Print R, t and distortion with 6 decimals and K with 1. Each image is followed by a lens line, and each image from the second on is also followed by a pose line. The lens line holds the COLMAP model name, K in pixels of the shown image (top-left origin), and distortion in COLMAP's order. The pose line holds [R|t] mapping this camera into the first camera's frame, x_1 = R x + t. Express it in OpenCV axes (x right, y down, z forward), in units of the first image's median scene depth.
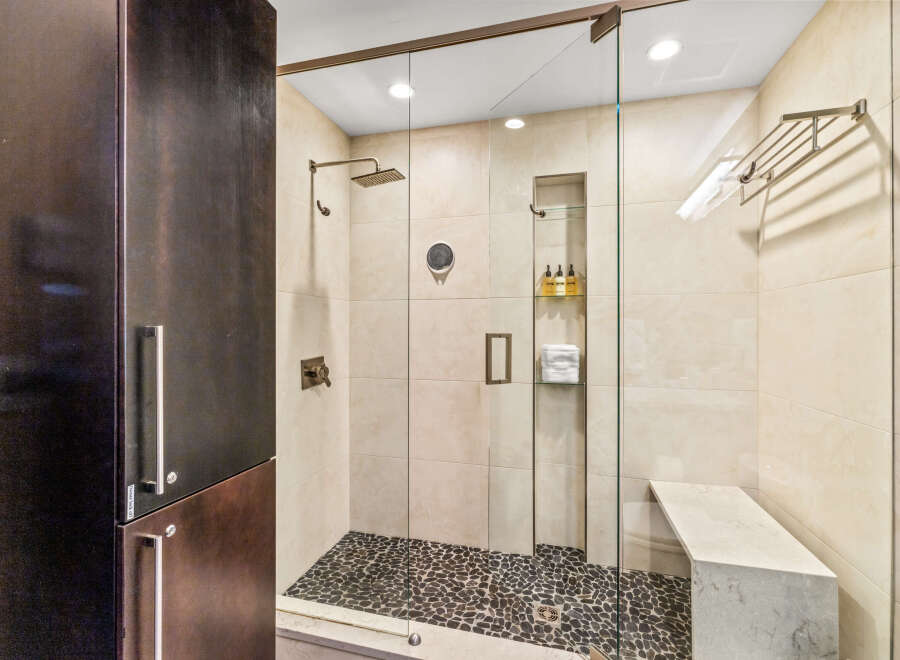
lens RADIAL K [[425.1, 0, 450.0], [0, 425.1, 330.0], [0, 0, 1]] dist [-0.001514, 0.000215]
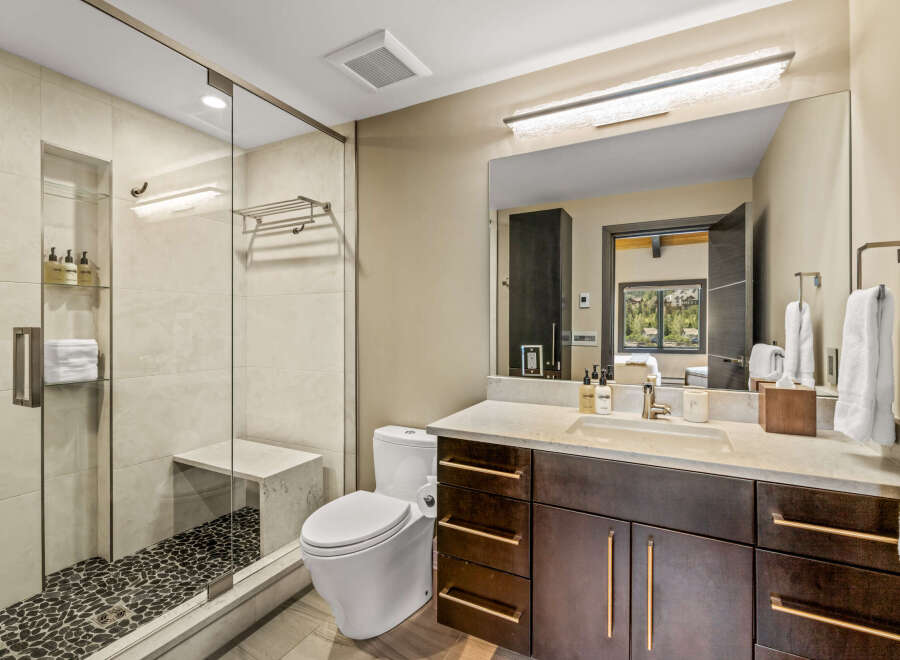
lens RADIAL K [[425.1, 0, 450.0], [0, 425.1, 330.0], [0, 0, 1]] dist [-0.001514, 0.000215]
pose [[0.207489, -0.013240, 0.978148, -0.485574], [0.002751, 0.999912, 0.012951, 0.005600], [-0.978233, 0.000004, 0.207507, 0.040302]]
